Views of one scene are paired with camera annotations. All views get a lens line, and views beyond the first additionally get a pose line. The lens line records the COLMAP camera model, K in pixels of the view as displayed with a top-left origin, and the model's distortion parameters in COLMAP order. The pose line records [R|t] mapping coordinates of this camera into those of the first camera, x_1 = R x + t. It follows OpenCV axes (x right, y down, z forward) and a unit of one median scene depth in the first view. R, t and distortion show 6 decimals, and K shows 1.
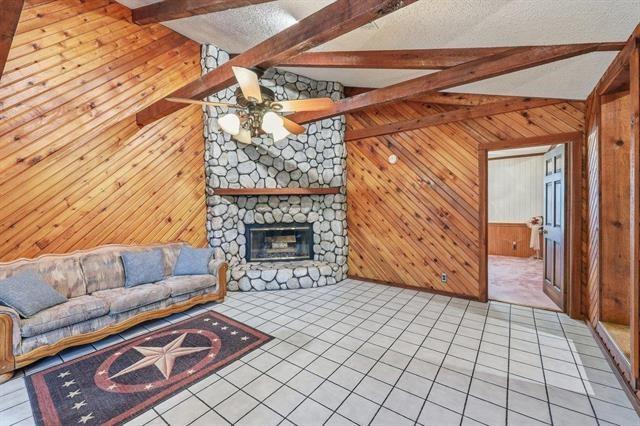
lens RADIAL K [[257.1, 0, 322.4], [0, 257.1, 214.9], [0, 0, 1]] dist [-0.003482, 0.001303]
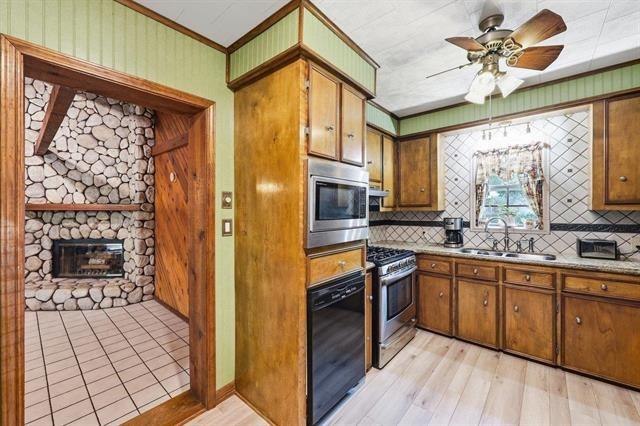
lens RADIAL K [[257.1, 0, 315.1], [0, 257.1, 209.6], [0, 0, 1]] dist [-0.003482, 0.001303]
pose [[0.996062, 0.022247, -0.085821, 0.815198], [-0.024400, 0.999411, -0.024125, -0.081501], [0.085234, 0.026124, 0.996018, 0.103354]]
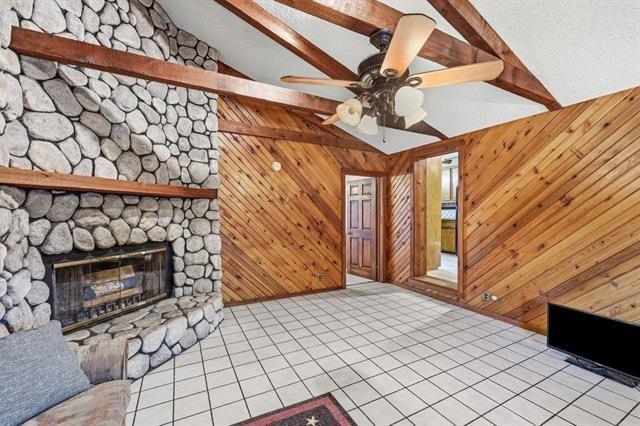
lens RADIAL K [[265.0, 0, 317.4], [0, 265.0, 223.6], [0, 0, 1]] dist [-0.001569, -0.000916]
pose [[0.450501, -0.021674, 0.892513, -0.506425], [0.025577, 0.999608, 0.011365, -0.010961], [-0.892409, 0.017708, 0.450879, 0.394752]]
